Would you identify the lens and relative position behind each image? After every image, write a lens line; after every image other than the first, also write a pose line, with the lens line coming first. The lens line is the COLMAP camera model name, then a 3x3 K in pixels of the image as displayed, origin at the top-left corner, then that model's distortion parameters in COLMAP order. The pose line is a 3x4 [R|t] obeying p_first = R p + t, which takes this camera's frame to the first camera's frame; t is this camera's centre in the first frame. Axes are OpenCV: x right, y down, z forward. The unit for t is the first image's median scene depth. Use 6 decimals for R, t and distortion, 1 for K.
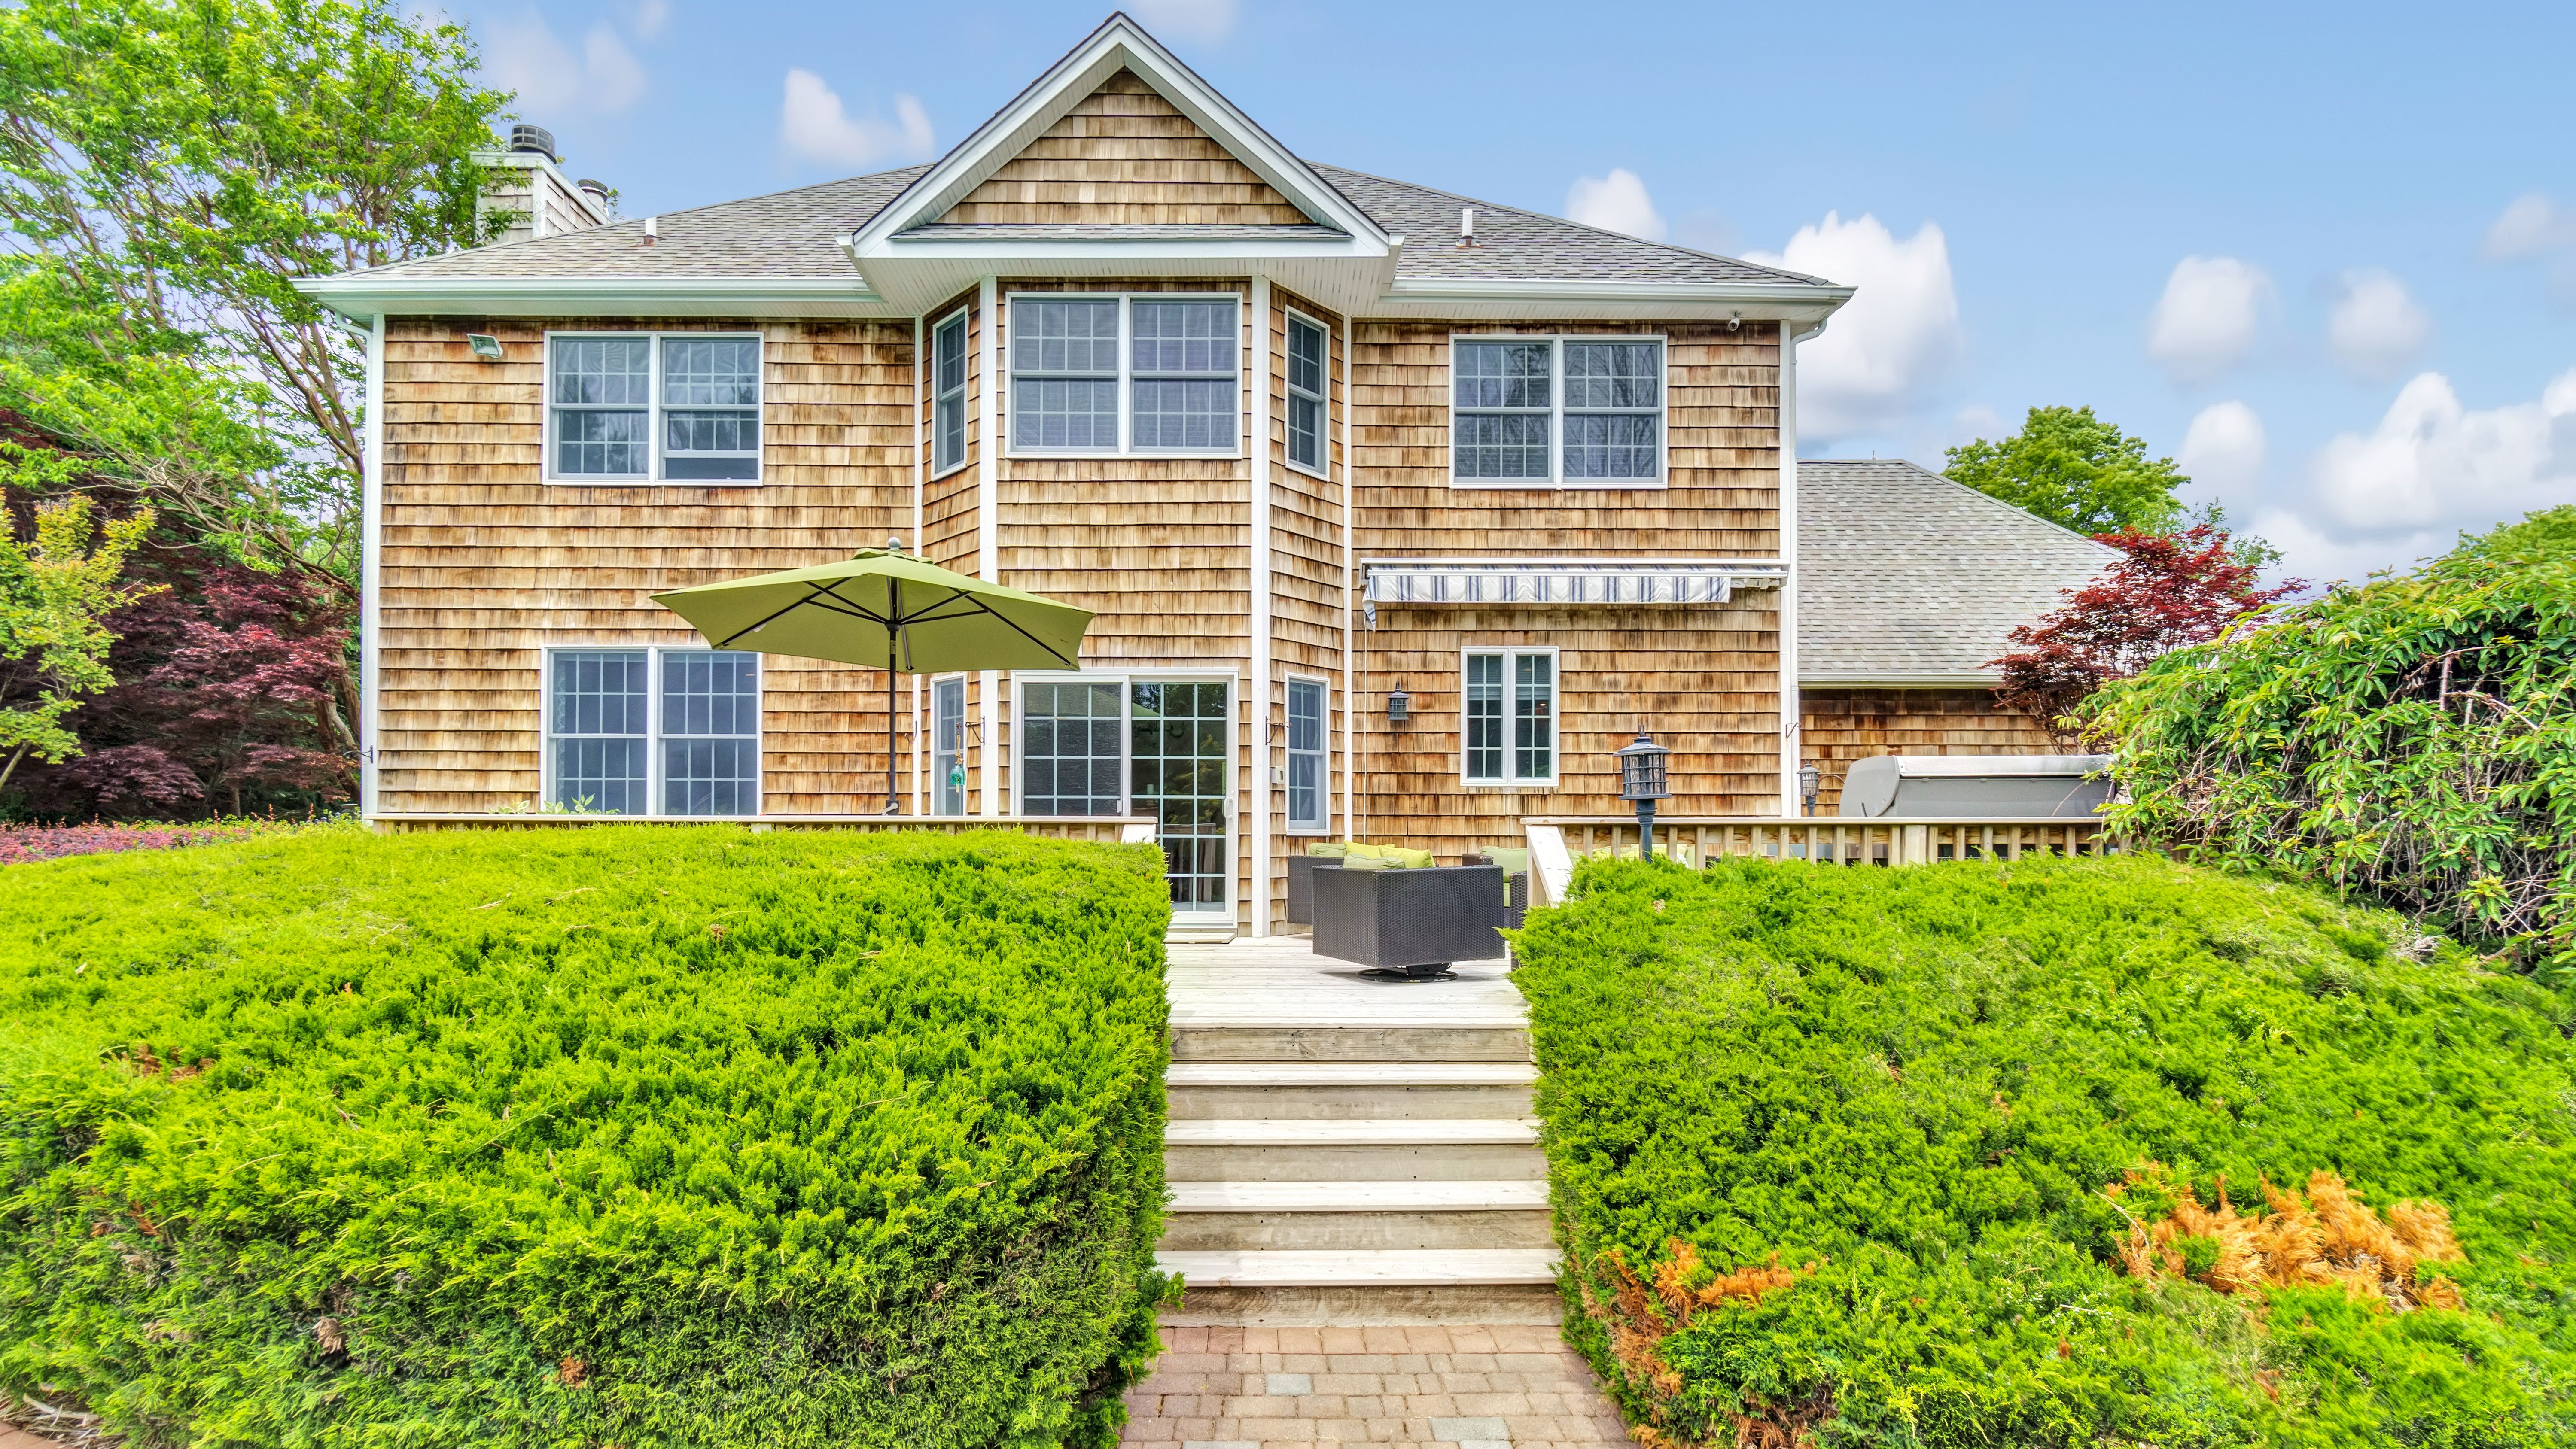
lens RADIAL K [[1159.0, 0, 1298.3], [0, 1159.0, 822.3], [0, 0, 1]] dist [-0.002389, -0.000348]
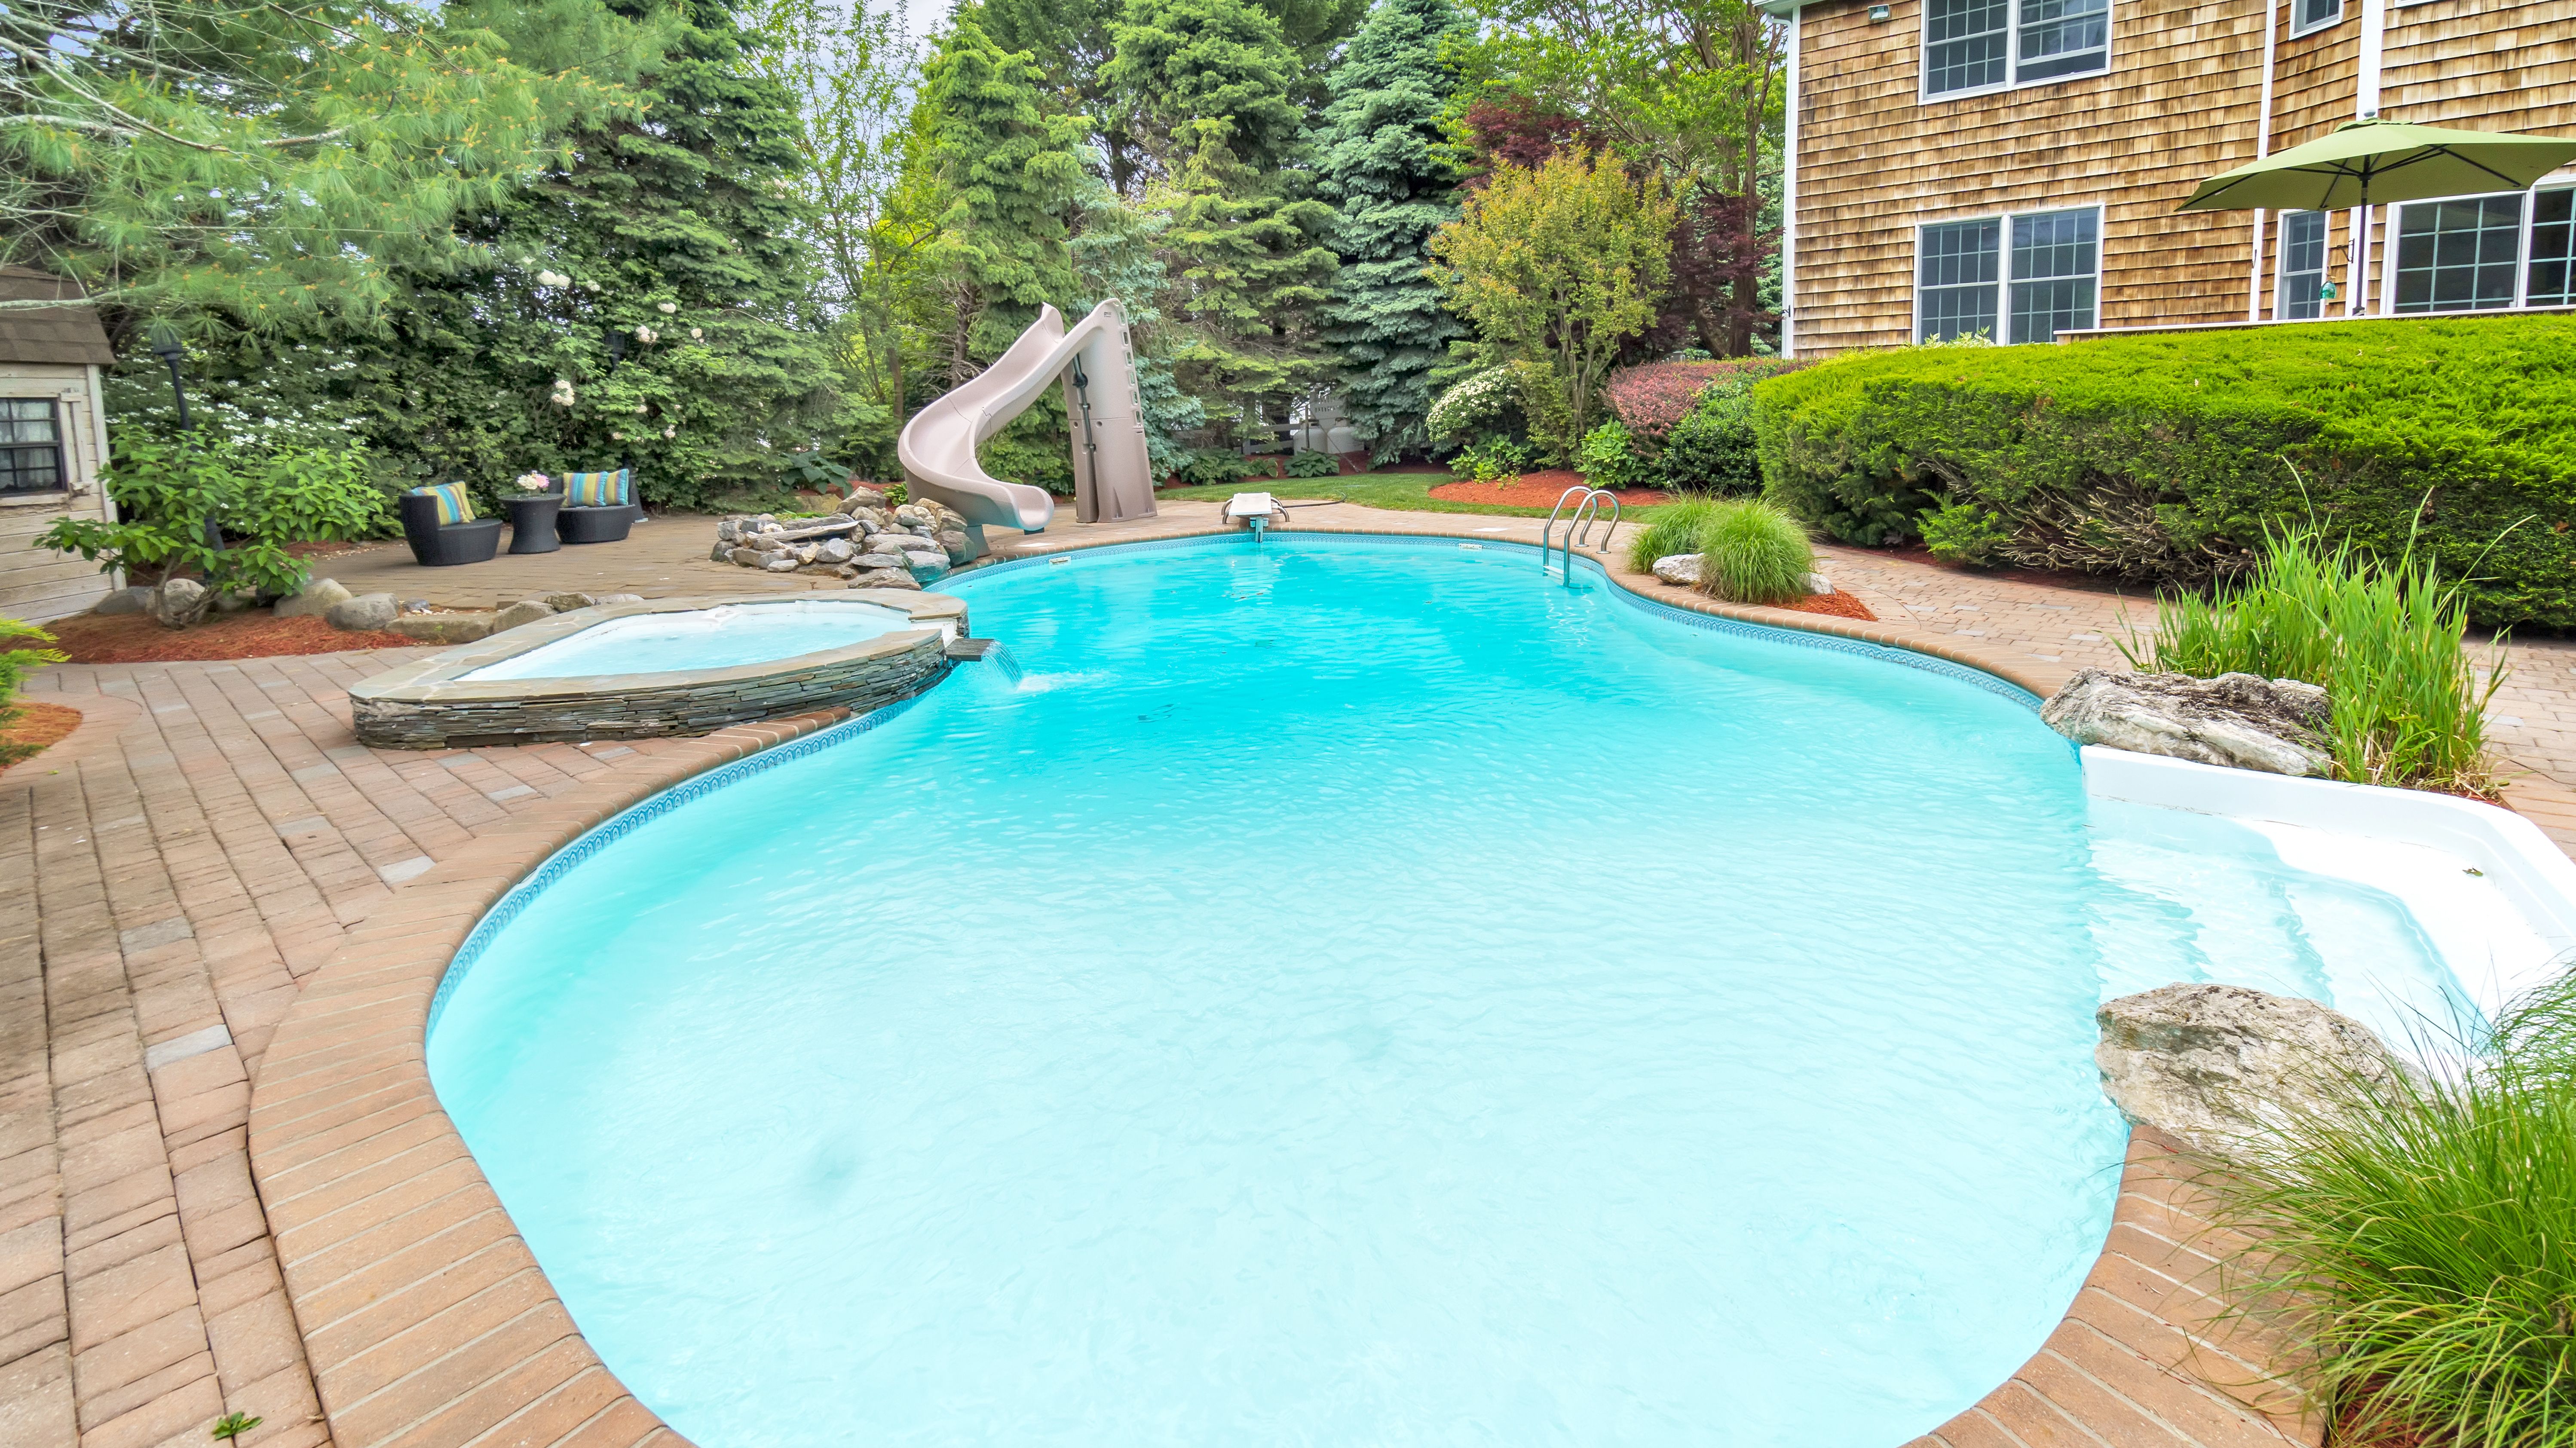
lens RADIAL K [[1185.0, 0, 1295.5], [0, 1185.0, 527.0], [0, 0, 1]] dist [-0.000589, 0.000654]
pose [[0.727774, 0.051950, -0.683846, -0.202641], [0.035239, 0.992977, 0.112936, 0.024531], [0.684911, -0.106290, 0.720833, -0.613622]]
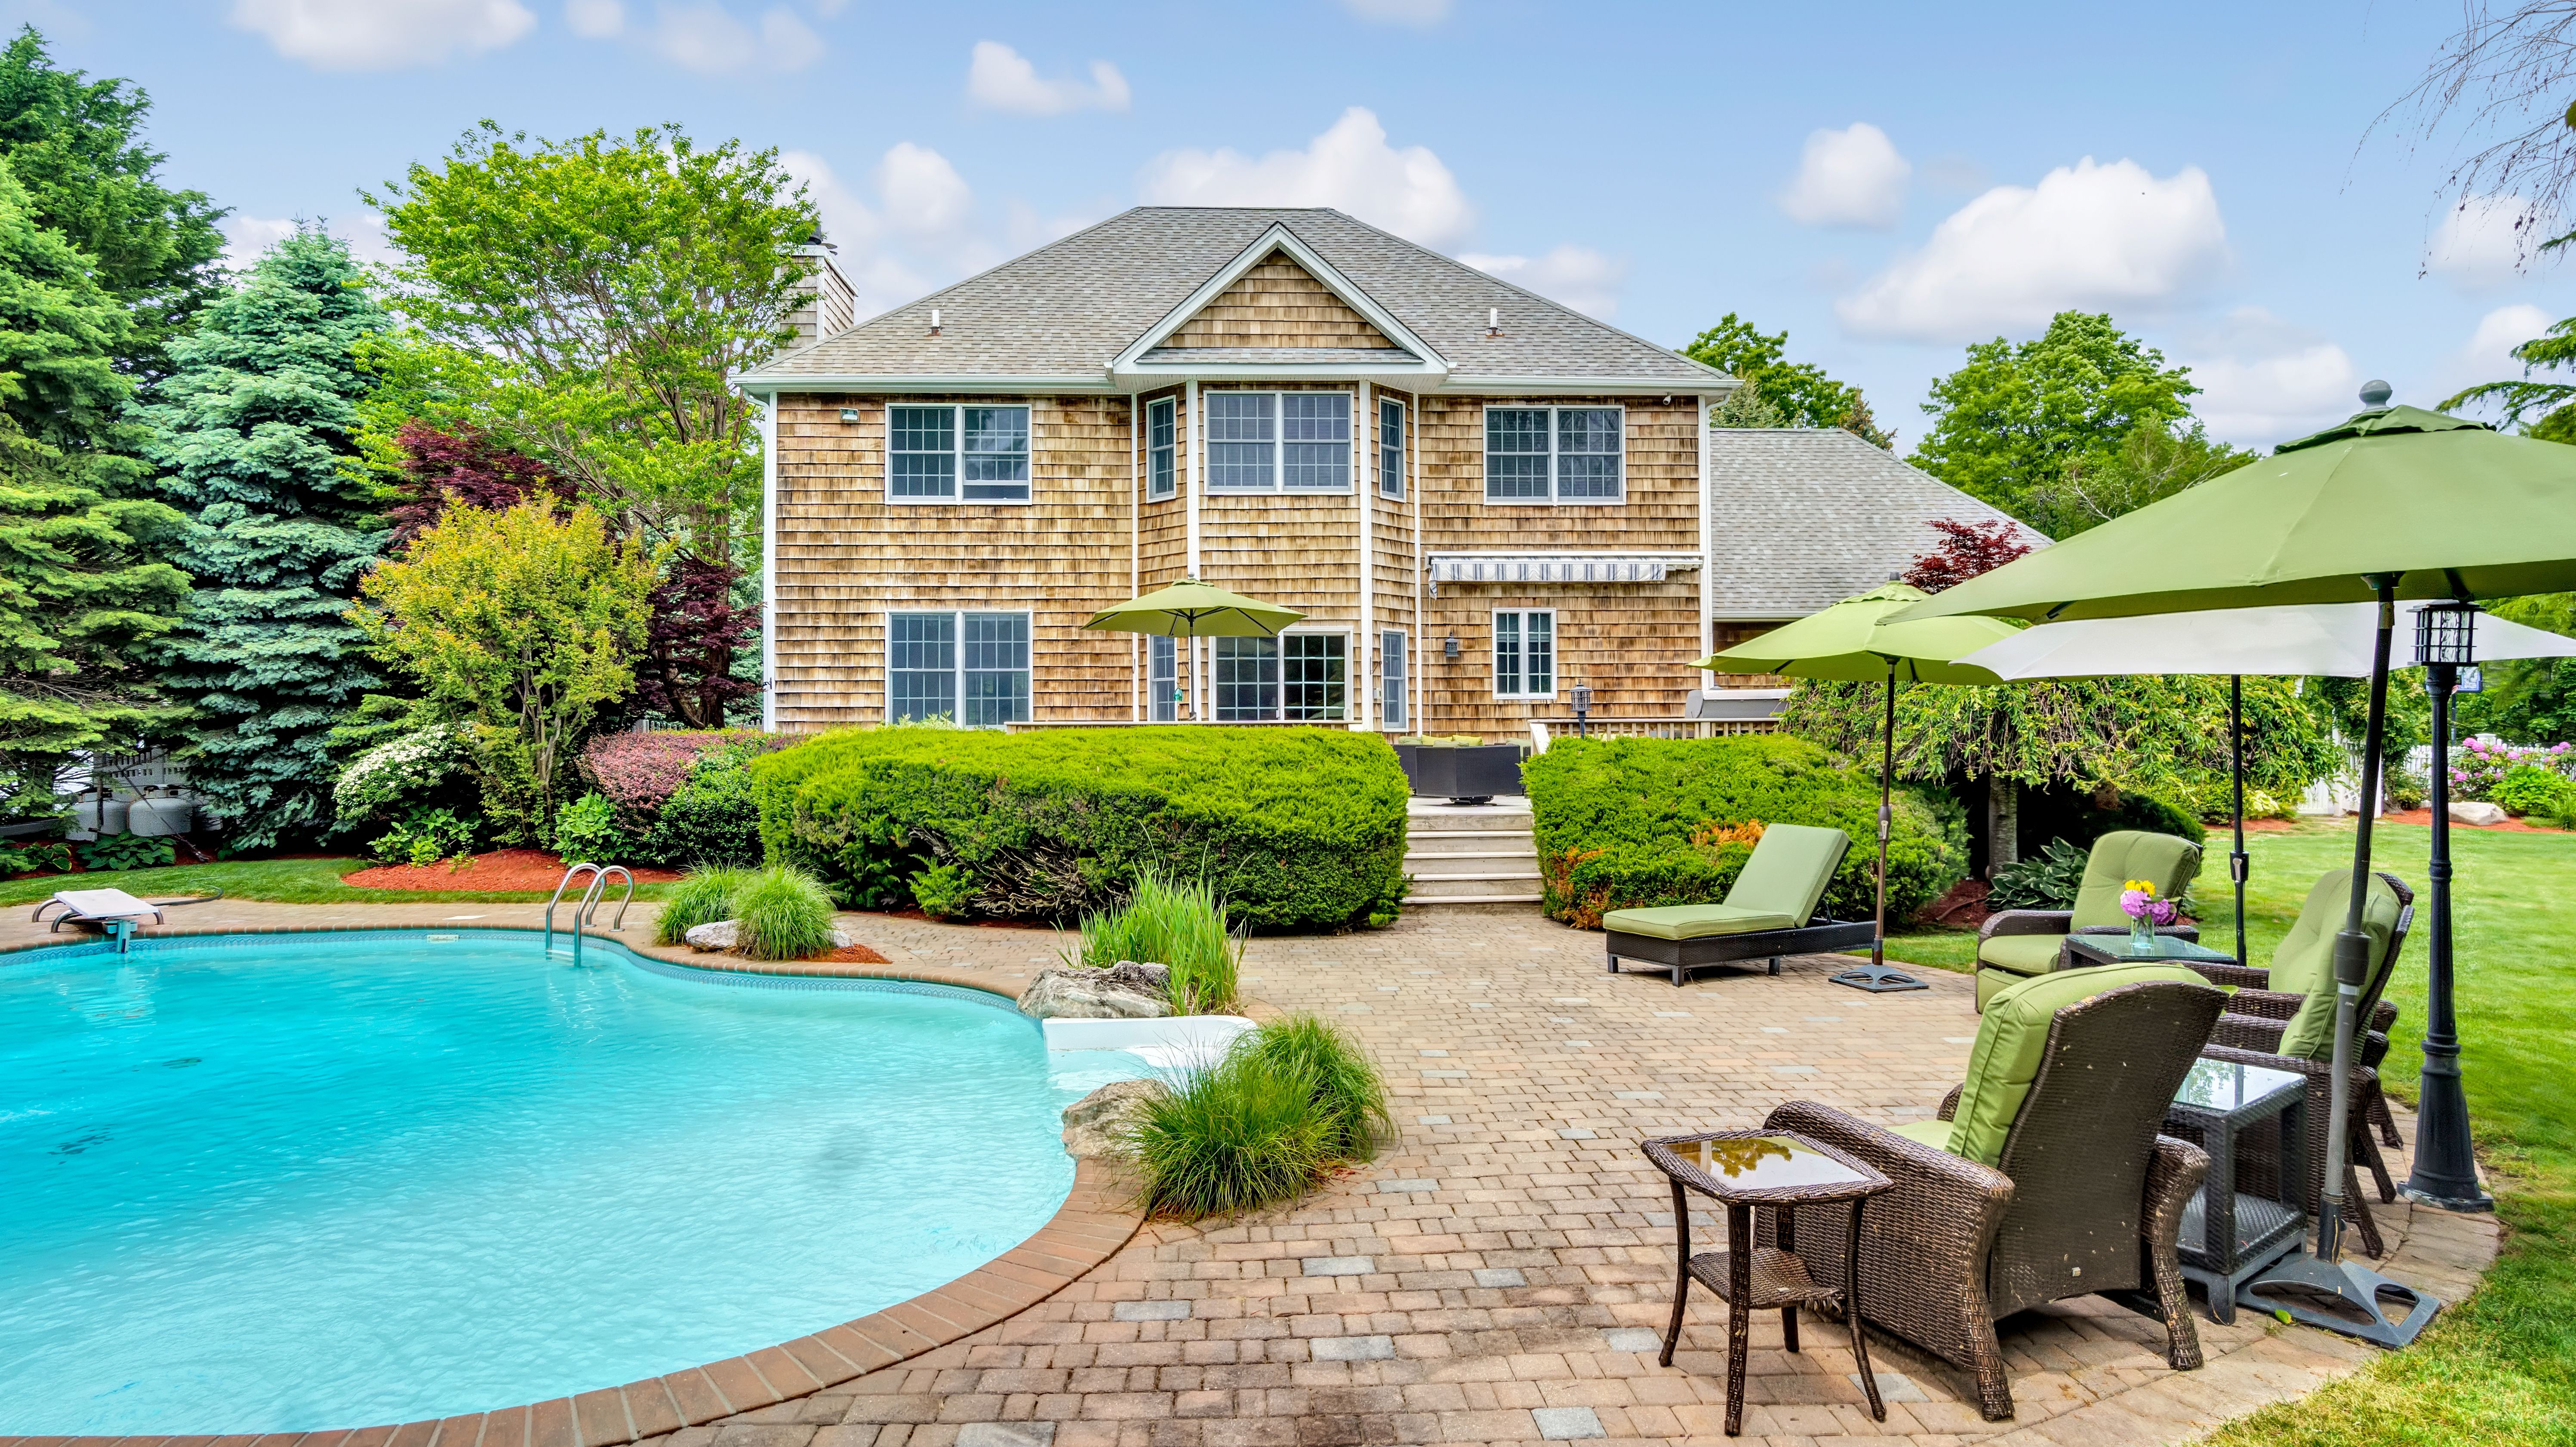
lens RADIAL K [[1456.8, 0, 1259.1], [0, 1456.8, 710.1], [0, 0, 1]] dist [0.001723, -0.000738]
pose [[0.999961, -0.007167, -0.005130, -0.159534], [0.007102, 0.999895, -0.012612, 0.004921], [0.005220, 0.012575, 0.999907, -0.930950]]
